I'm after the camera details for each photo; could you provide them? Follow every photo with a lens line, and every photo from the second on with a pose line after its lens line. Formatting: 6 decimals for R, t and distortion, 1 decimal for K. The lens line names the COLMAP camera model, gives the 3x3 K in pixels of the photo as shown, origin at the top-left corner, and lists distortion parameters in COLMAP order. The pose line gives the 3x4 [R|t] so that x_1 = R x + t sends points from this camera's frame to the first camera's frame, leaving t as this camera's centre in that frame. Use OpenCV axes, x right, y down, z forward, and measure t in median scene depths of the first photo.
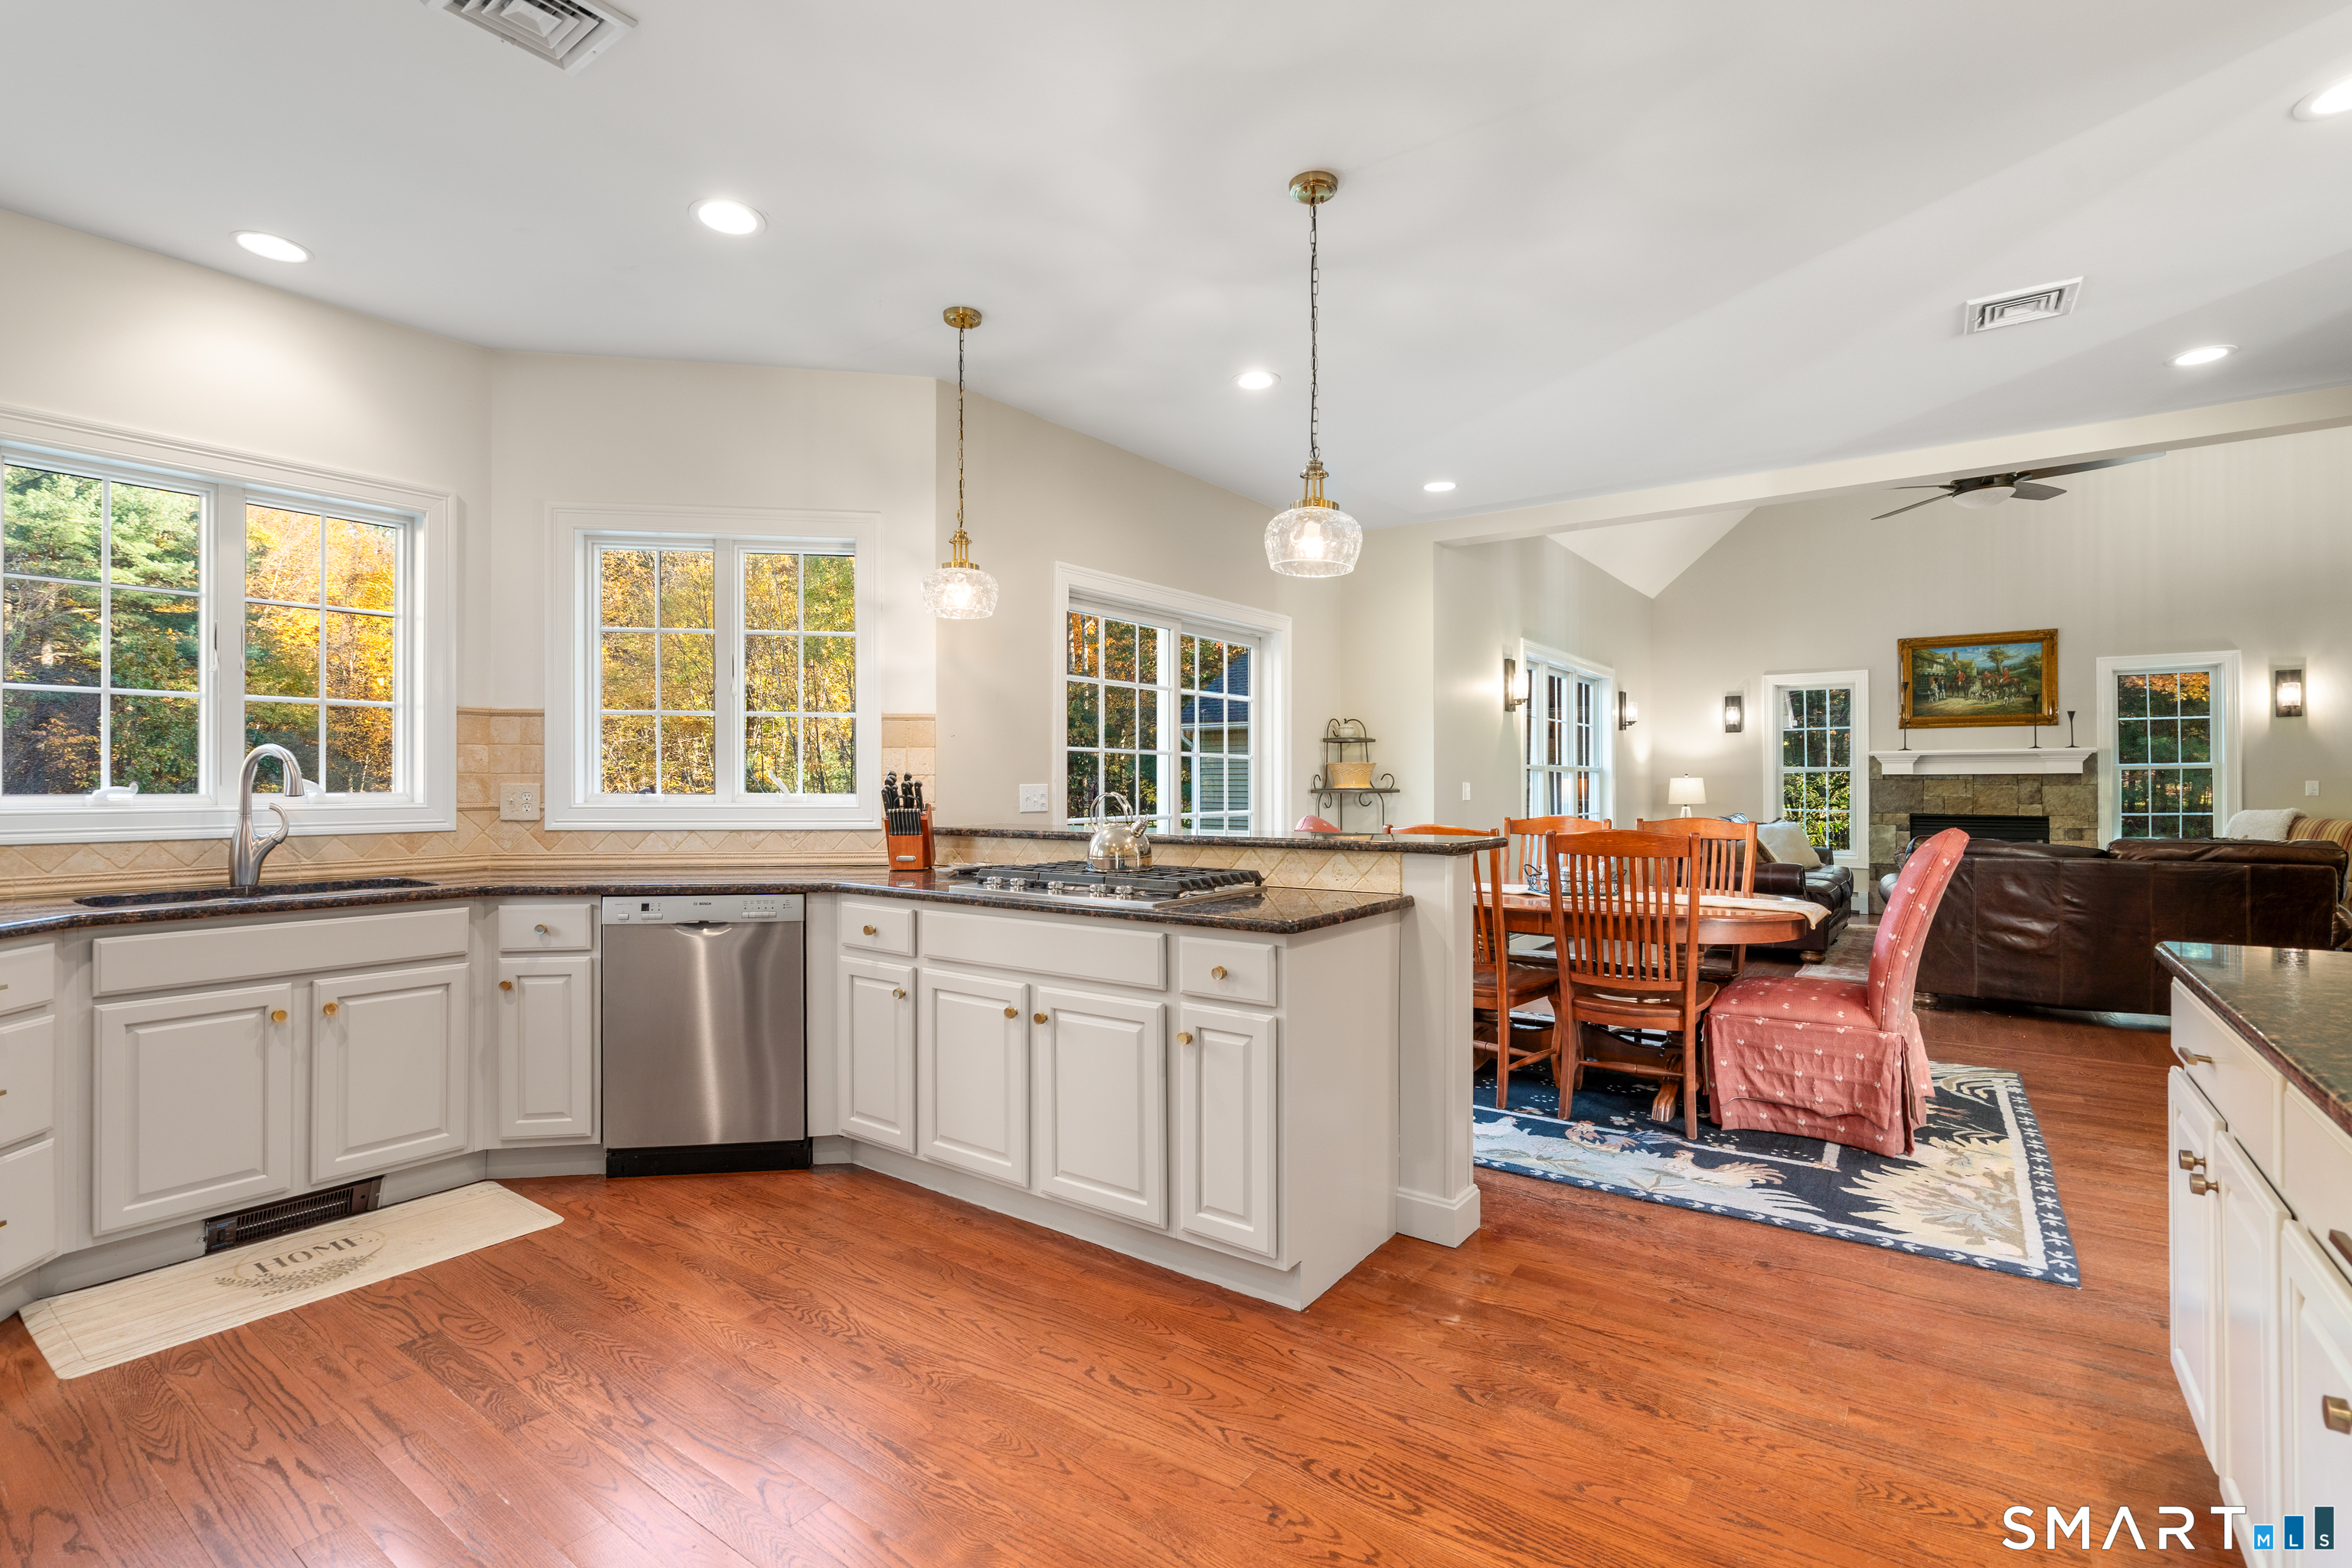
lens RADIAL K [[1068.0, 0, 1173.2], [0, 1068.0, 774.5], [0, 0, 1]] dist [-0.001074, 0.000111]
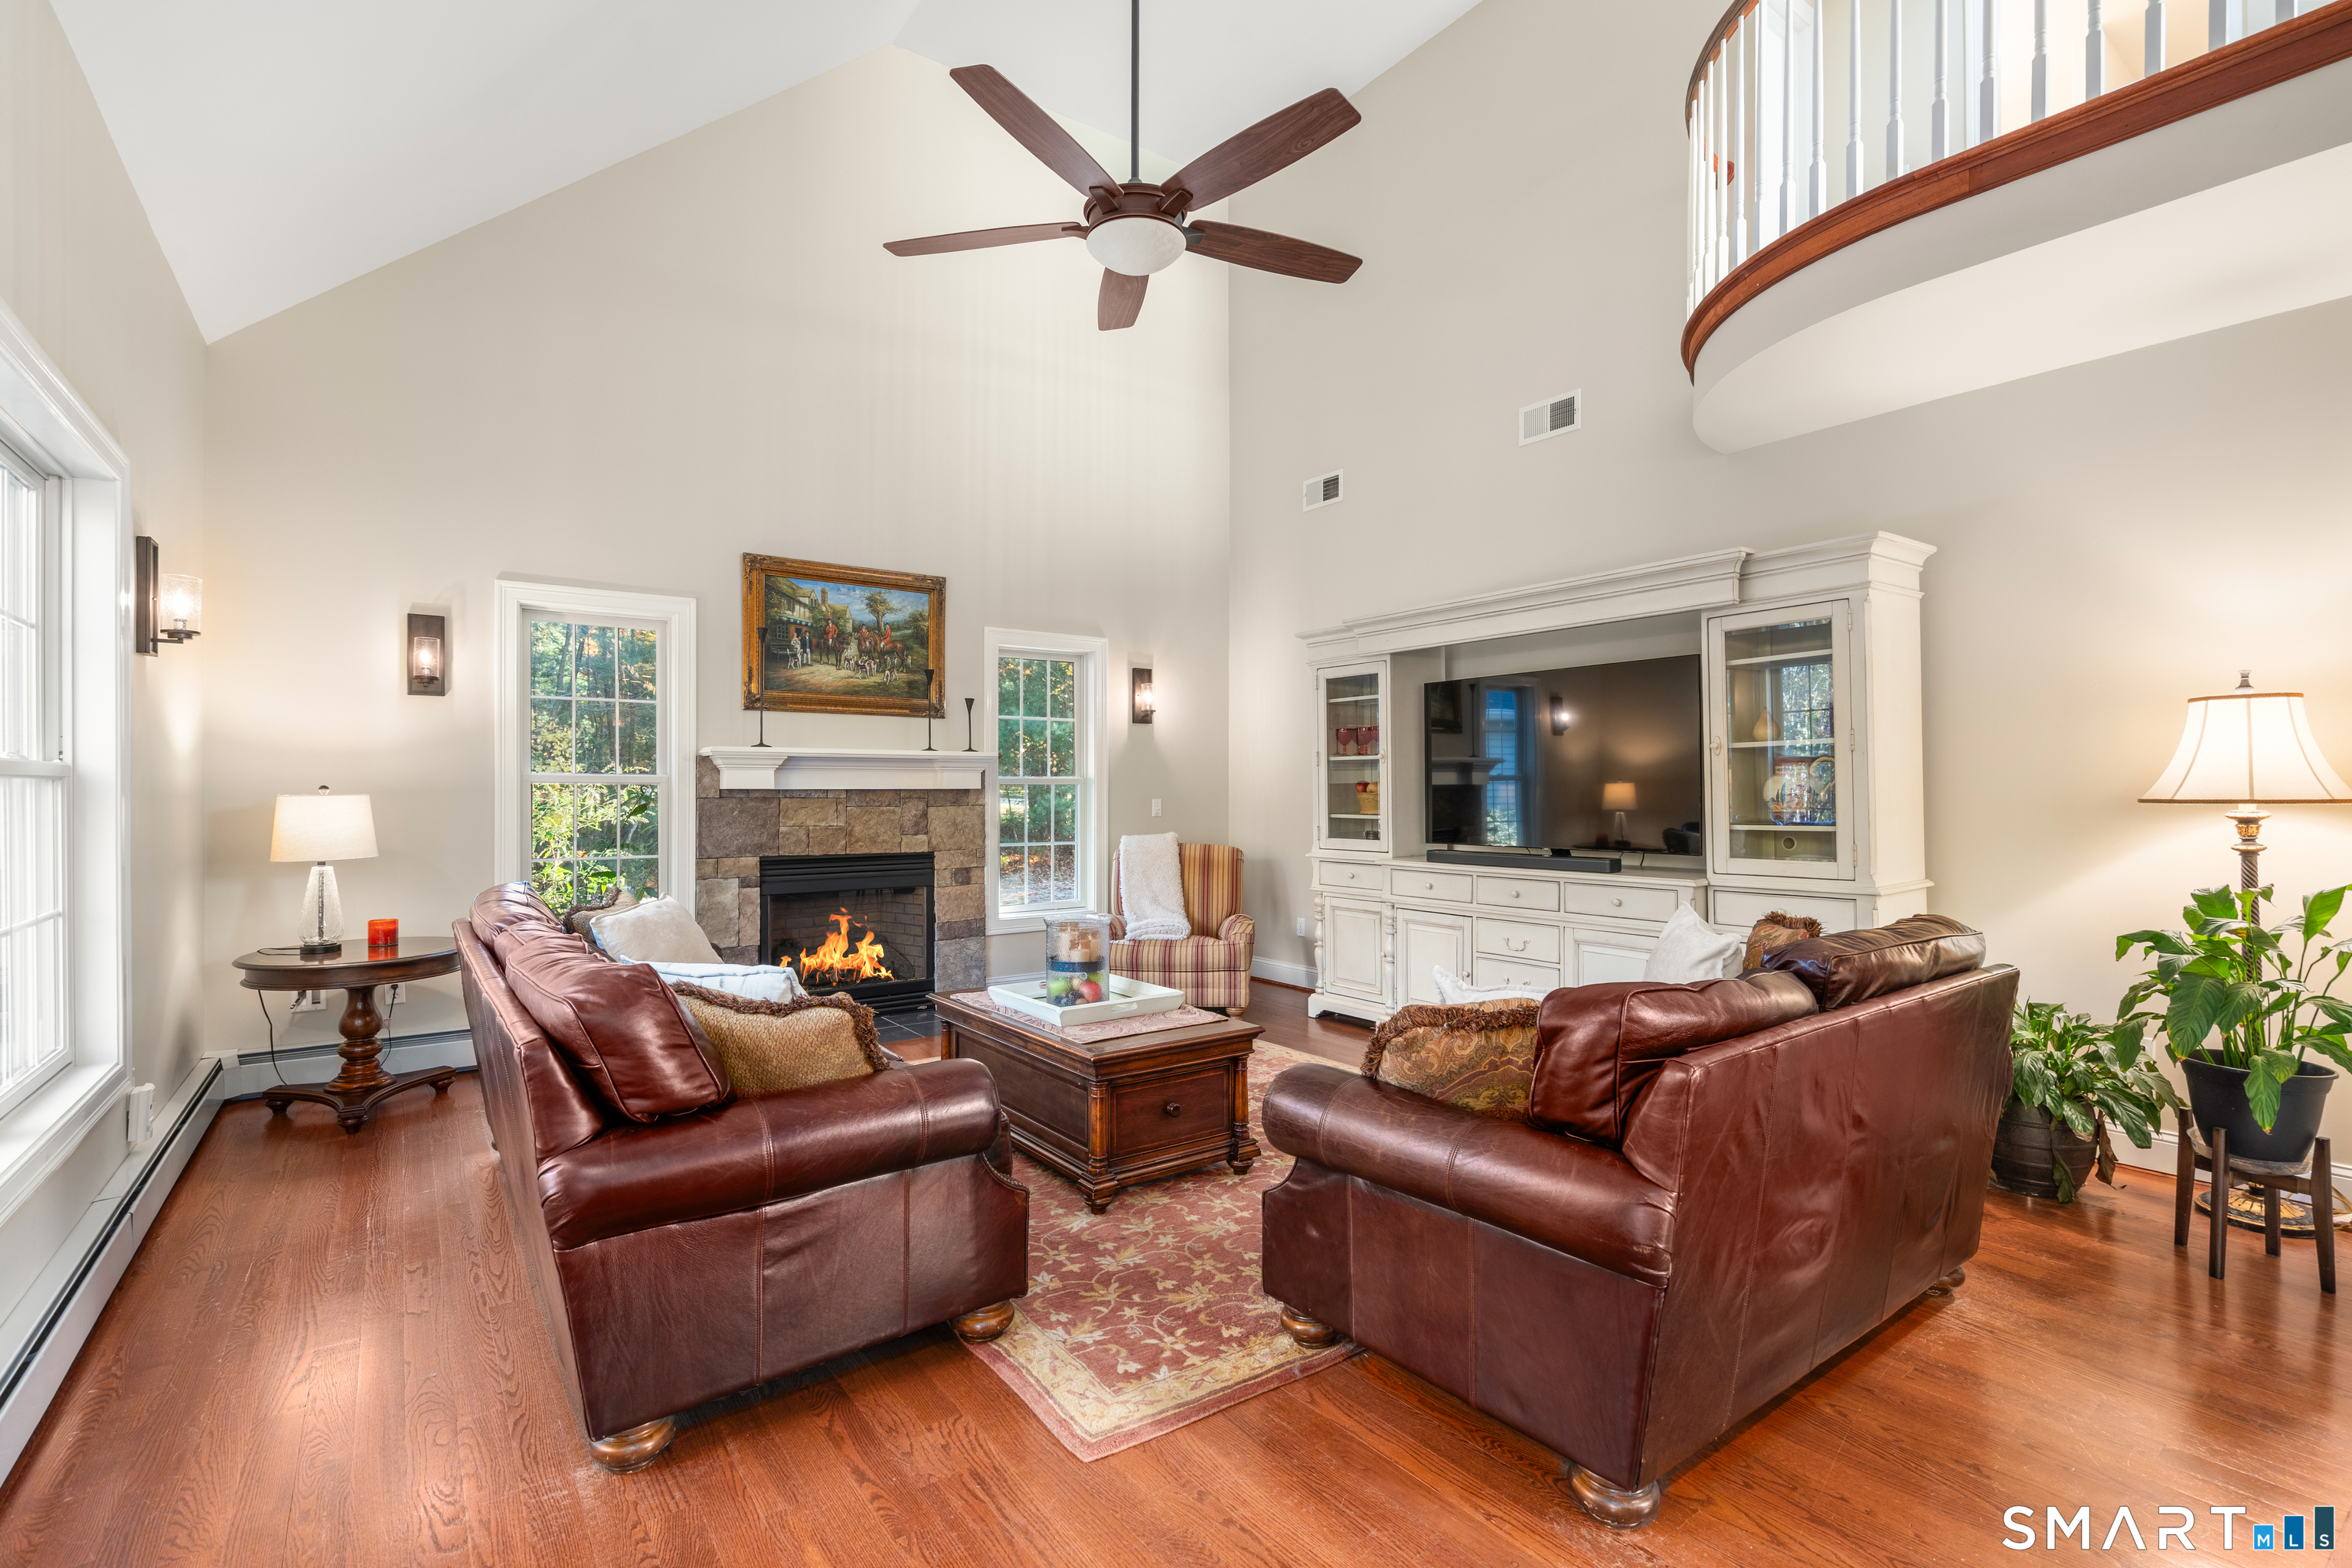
lens RADIAL K [[1071.3, 0, 1170.1], [0, 1071.3, 788.0], [0, 0, 1]] dist [-0.000494, 0.001067]
pose [[0.306607, 0.004330, 0.951826, 0.217708], [-0.006335, 0.999977, -0.002508, -0.000702], [-0.951815, -0.005261, 0.306628, 0.648238]]
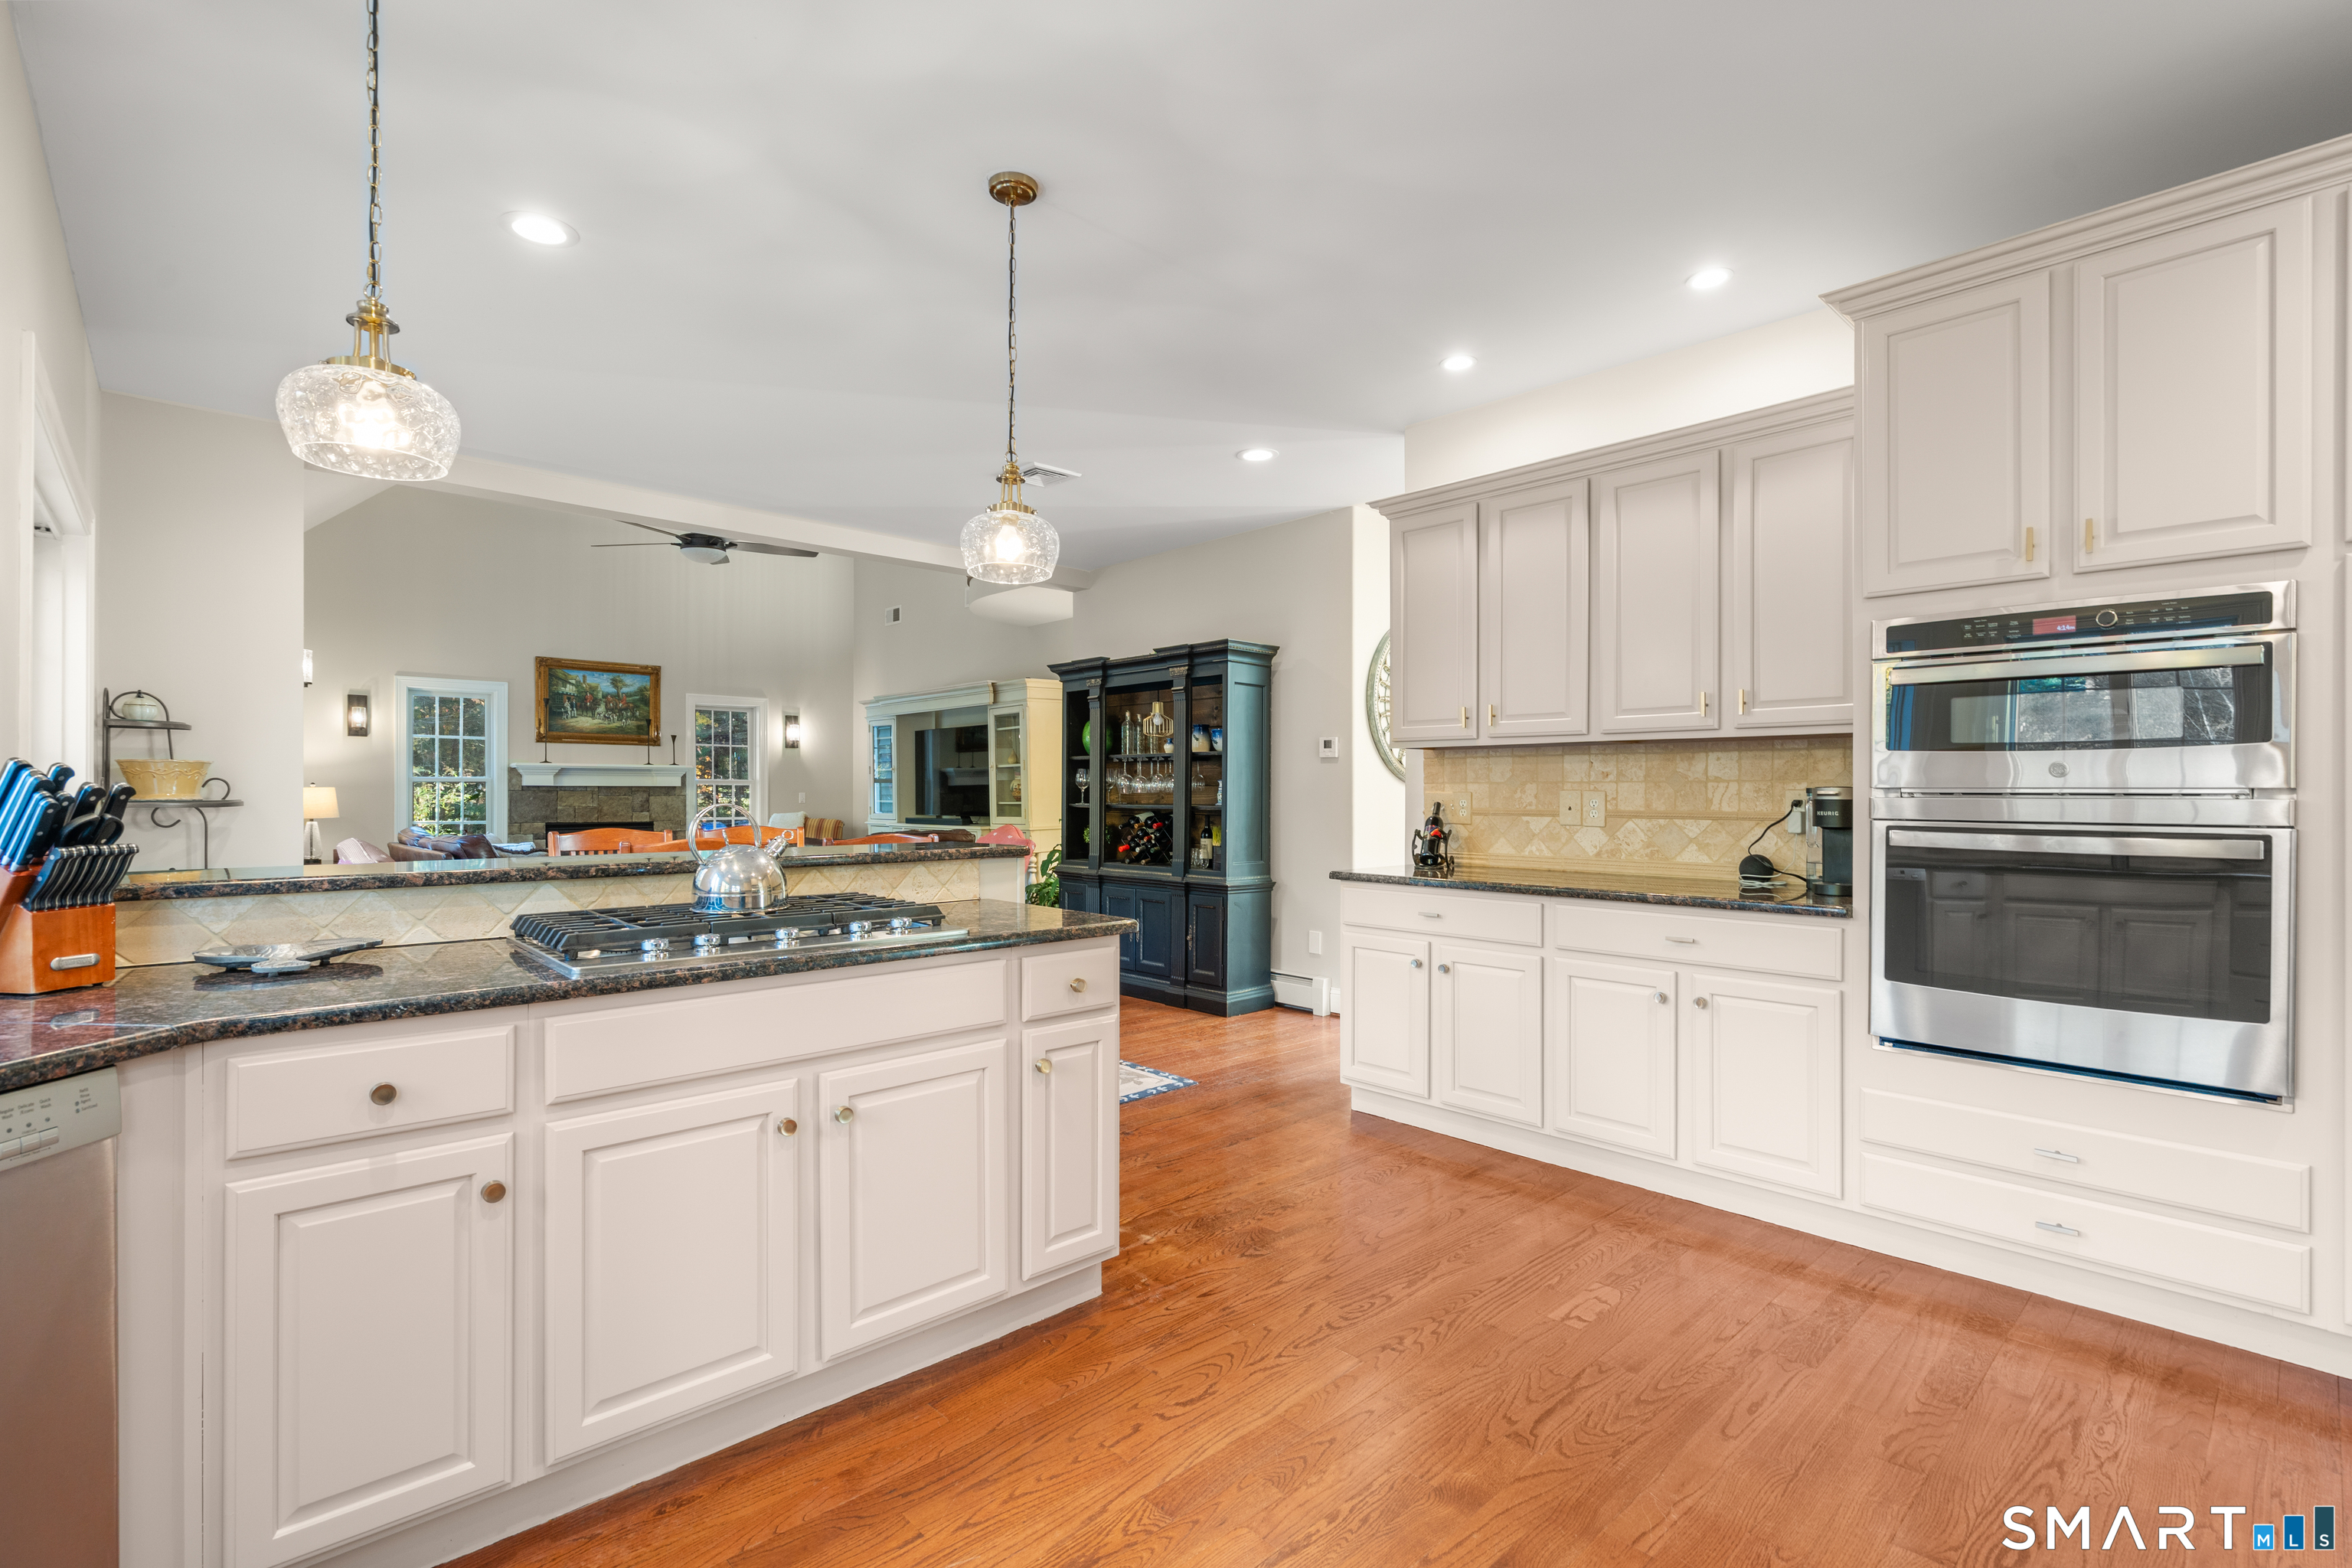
lens RADIAL K [[1070.3, 0, 1166.6], [0, 1070.3, 795.5], [0, 0, 1]] dist [0.000189, 0.000296]
pose [[0.194212, -0.000151, 0.980960, -0.246251], [-0.008091, 0.999966, 0.001755, 0.002882], [-0.980926, -0.008277, 0.194204, 0.201771]]
